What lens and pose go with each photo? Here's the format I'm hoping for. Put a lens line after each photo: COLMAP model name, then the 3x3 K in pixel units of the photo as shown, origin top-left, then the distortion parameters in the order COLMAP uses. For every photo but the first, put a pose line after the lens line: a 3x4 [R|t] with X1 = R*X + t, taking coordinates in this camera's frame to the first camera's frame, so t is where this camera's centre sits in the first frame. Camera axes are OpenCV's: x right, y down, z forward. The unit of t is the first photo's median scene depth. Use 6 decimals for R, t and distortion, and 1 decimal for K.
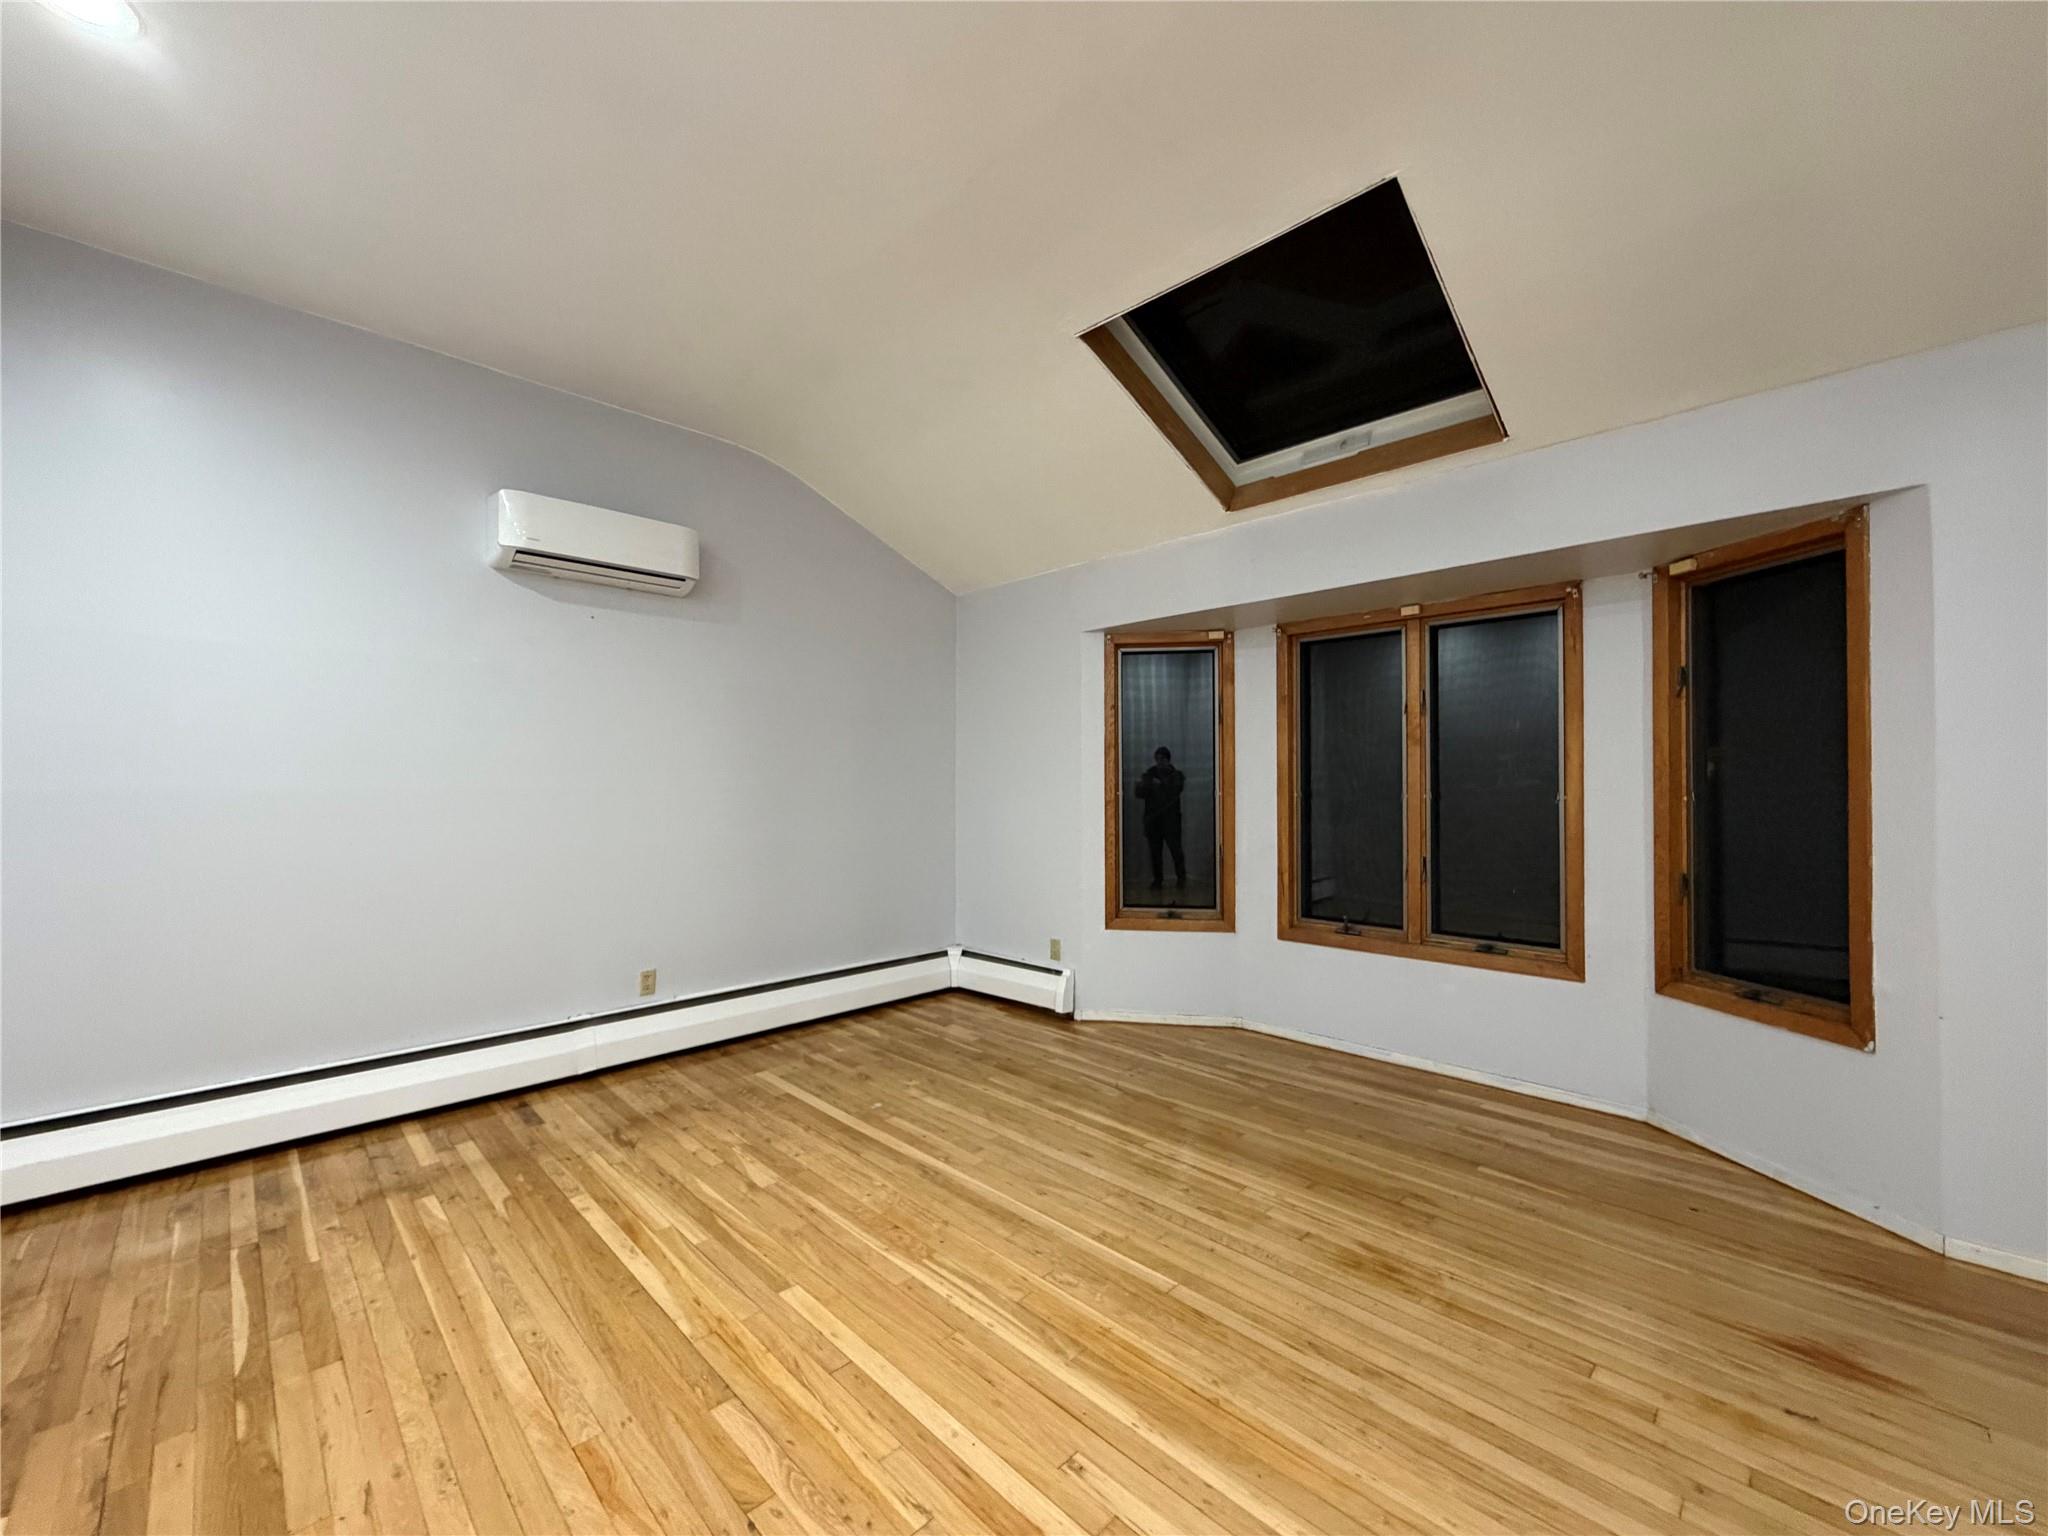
lens RADIAL K [[814.6, 0, 1025.0], [0, 814.6, 775.0], [0, 0, 1]] dist [-0.004284, 0.000928]
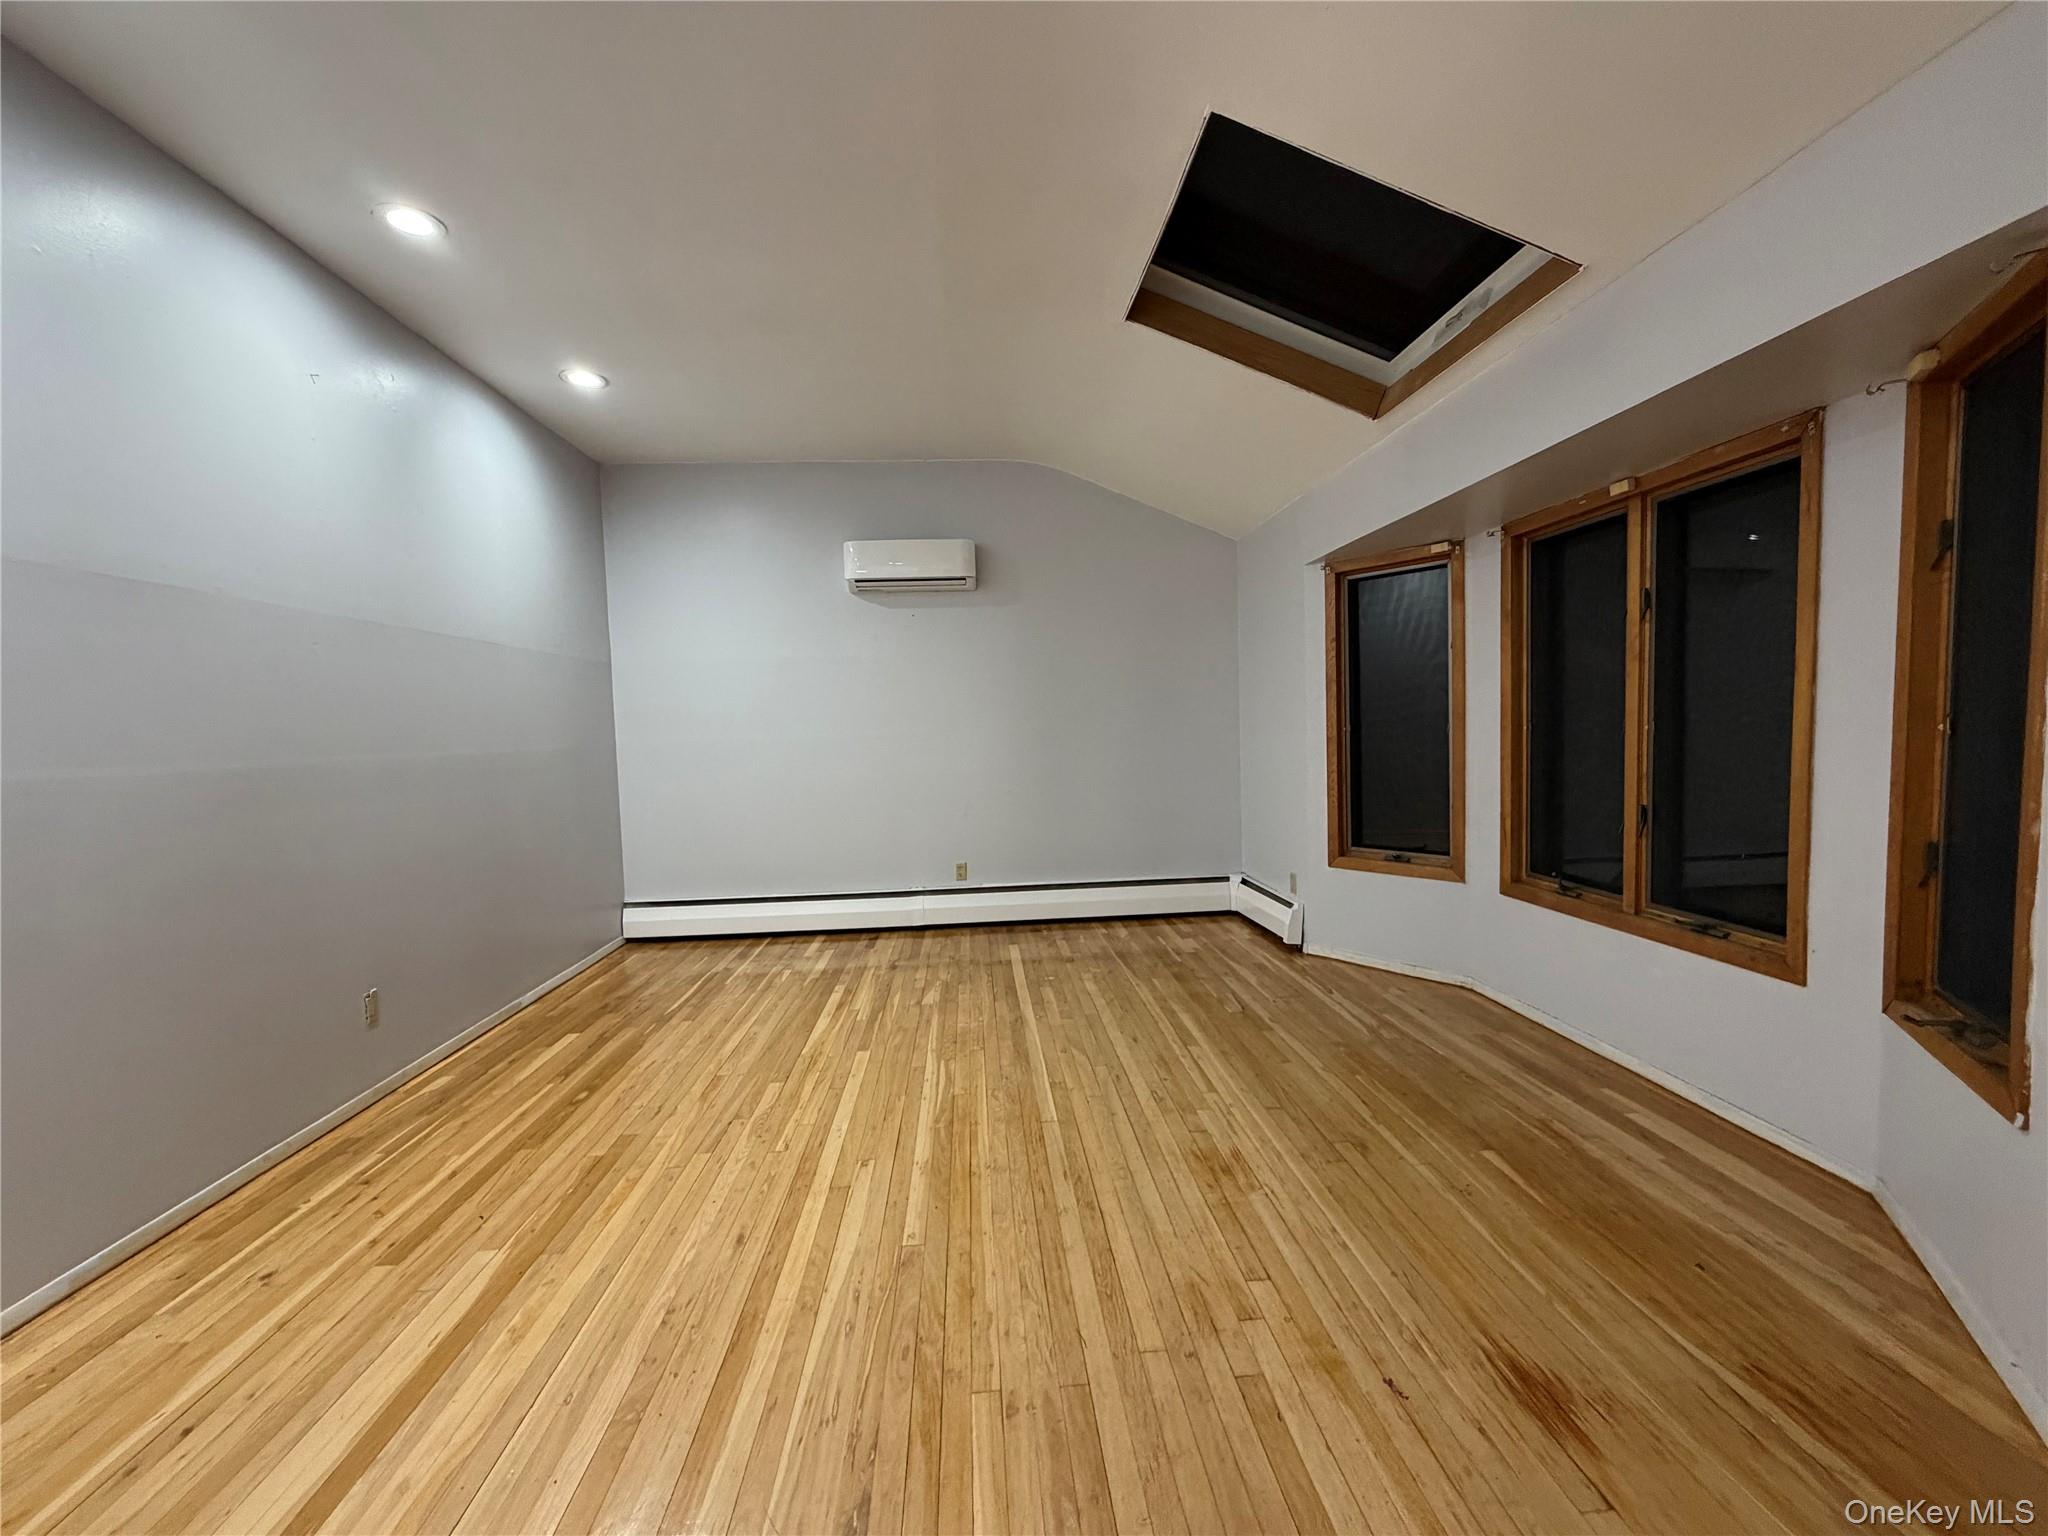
lens RADIAL K [[814.6, 0, 1018.2], [0, 814.6, 773.3], [0, 0, 1]] dist [-0.004284, 0.000928]
pose [[0.752681, 0.015928, -0.658192, 0.616313], [0.035357, 0.997287, 0.064567, -0.001522], [0.657435, -0.071870, 0.750076, 0.025863]]
